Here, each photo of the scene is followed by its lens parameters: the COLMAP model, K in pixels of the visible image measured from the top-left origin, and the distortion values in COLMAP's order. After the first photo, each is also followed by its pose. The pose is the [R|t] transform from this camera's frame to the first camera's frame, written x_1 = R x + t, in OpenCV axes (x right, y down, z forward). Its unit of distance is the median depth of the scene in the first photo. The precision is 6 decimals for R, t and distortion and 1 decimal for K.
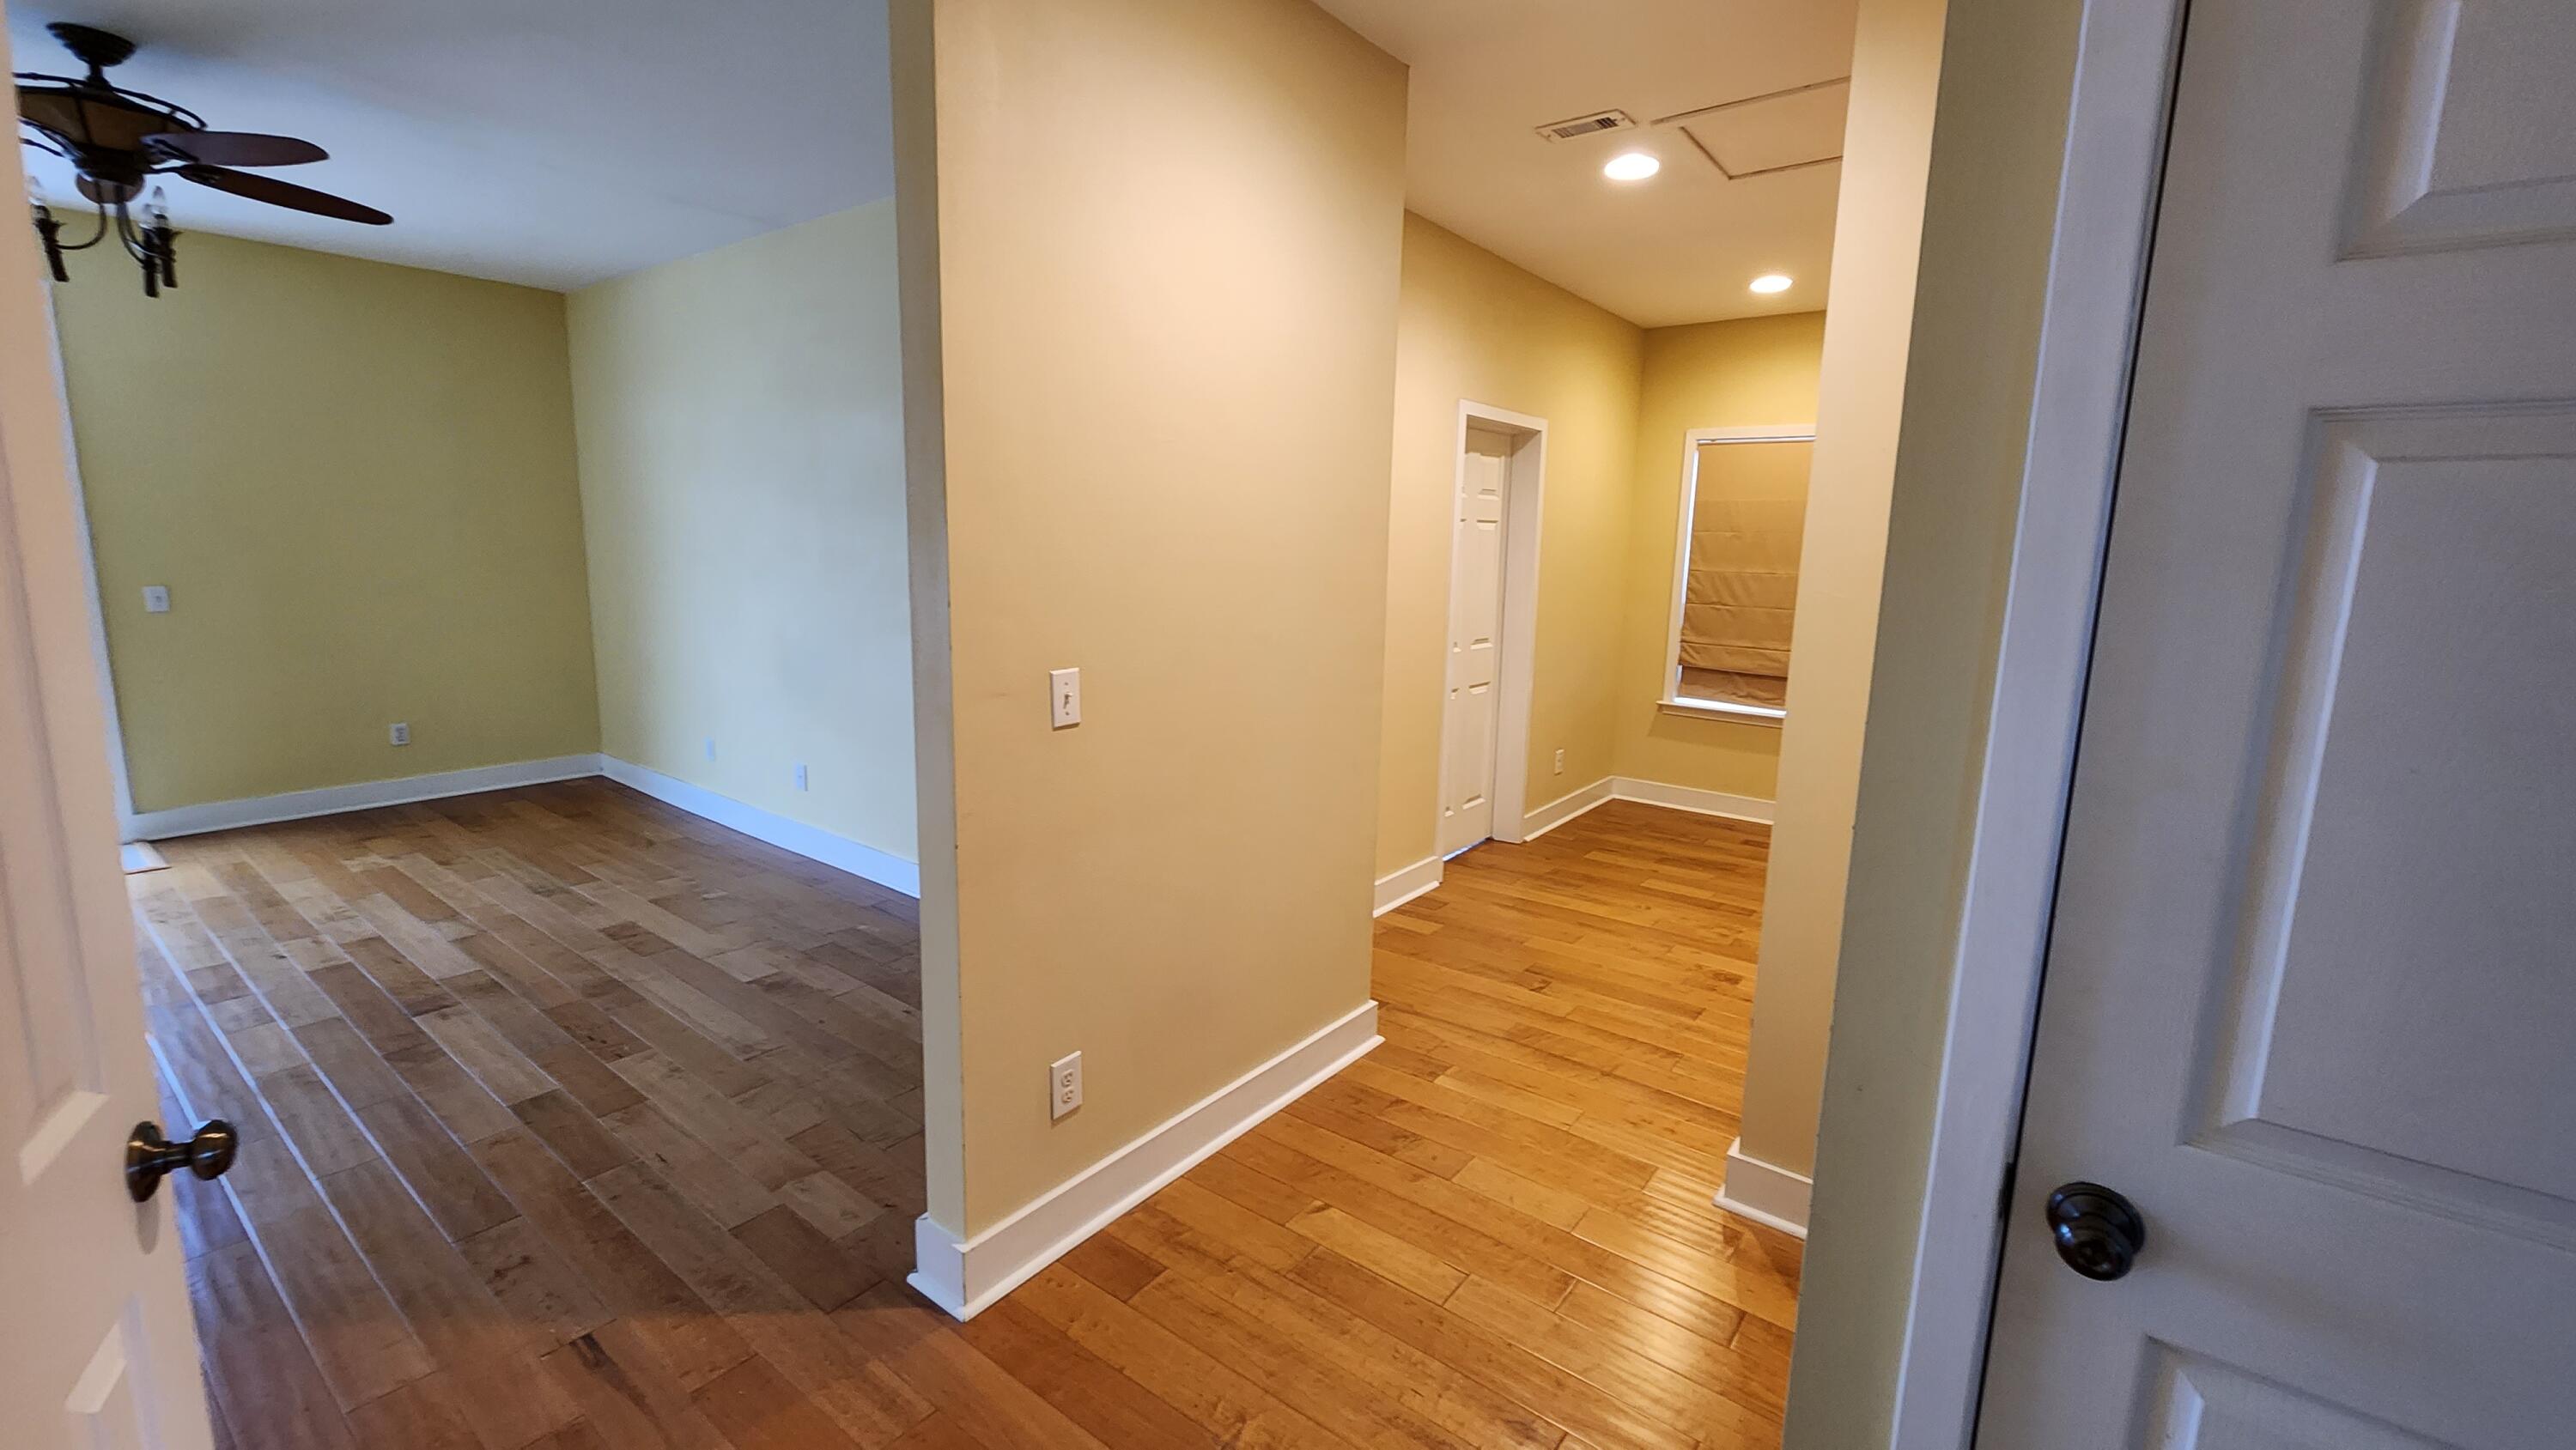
lens RADIAL K [[1062.8, 0, 1289.6], [0, 1062.8, 721.8], [0, 0, 1]] dist [-0.001116, -0.000352]
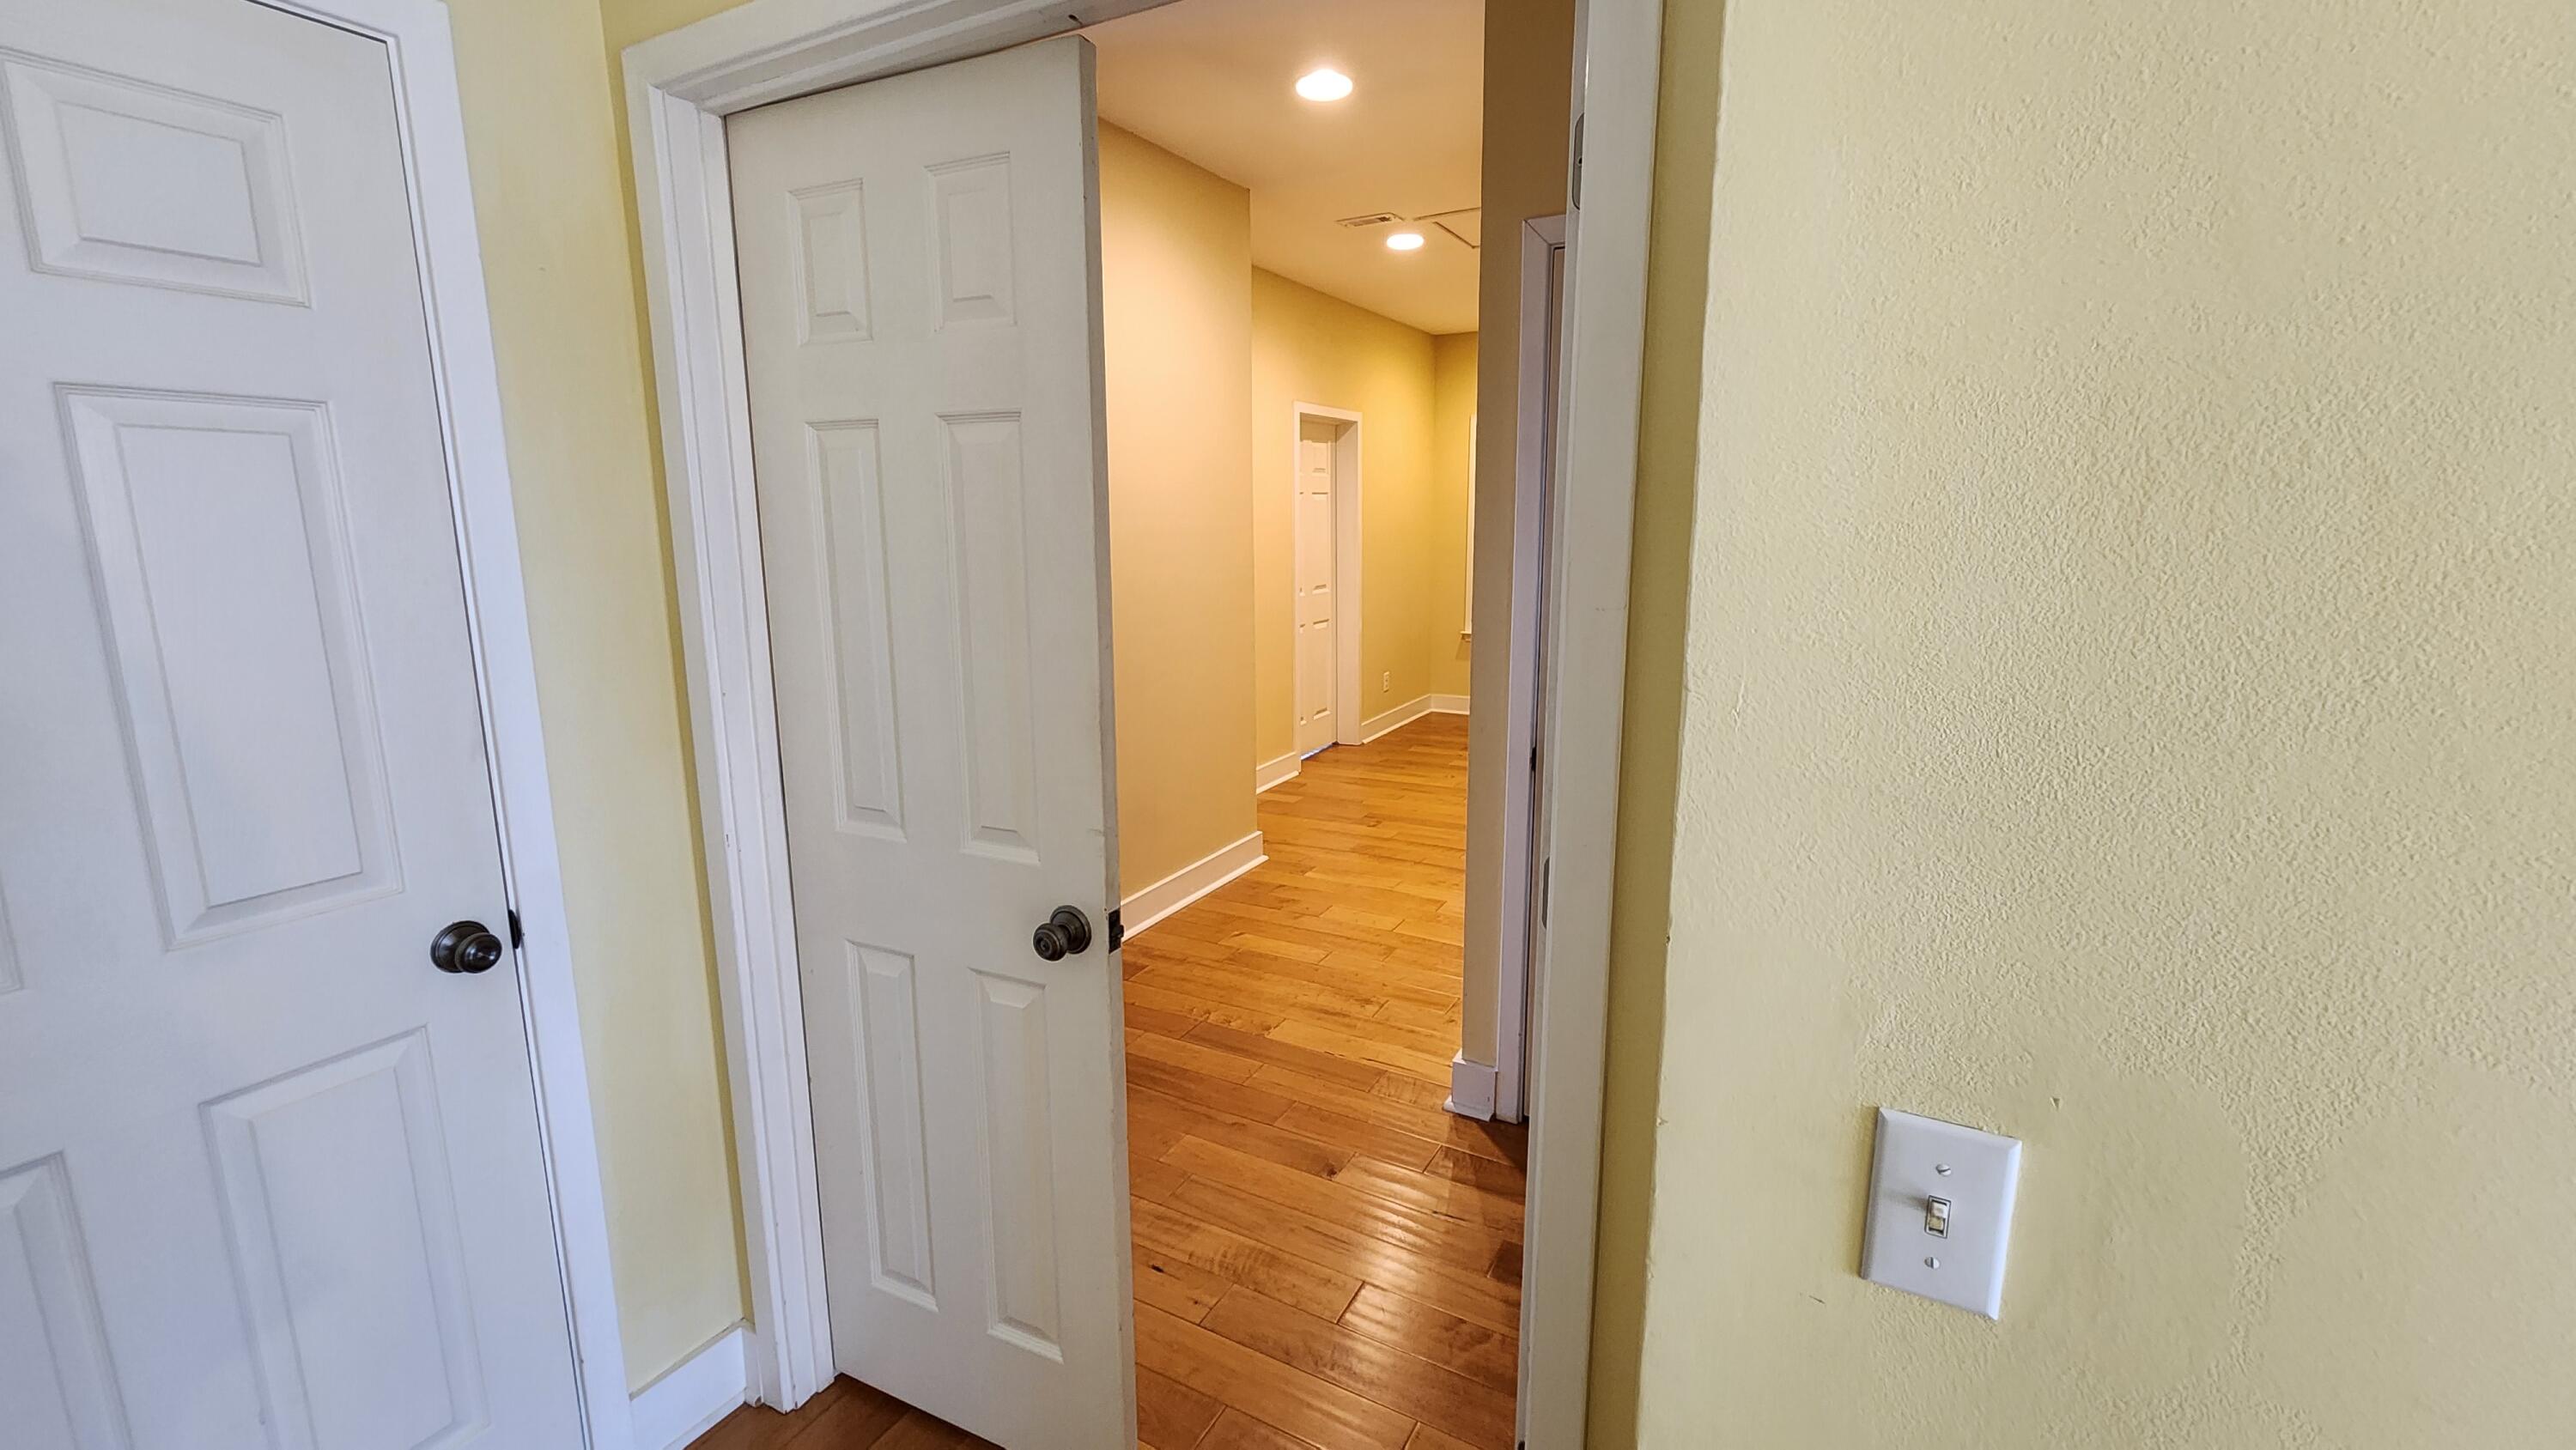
lens RADIAL K [[1062.8, 0, 1287.7], [0, 1062.8, 713.6], [0, 0, 1]] dist [-0.001116, -0.000352]
pose [[0.988531, -0.057632, 0.139590, -0.065452], [0.054995, 0.998229, 0.022681, 0.064338], [-0.140650, -0.014744, 0.989950, -0.372334]]
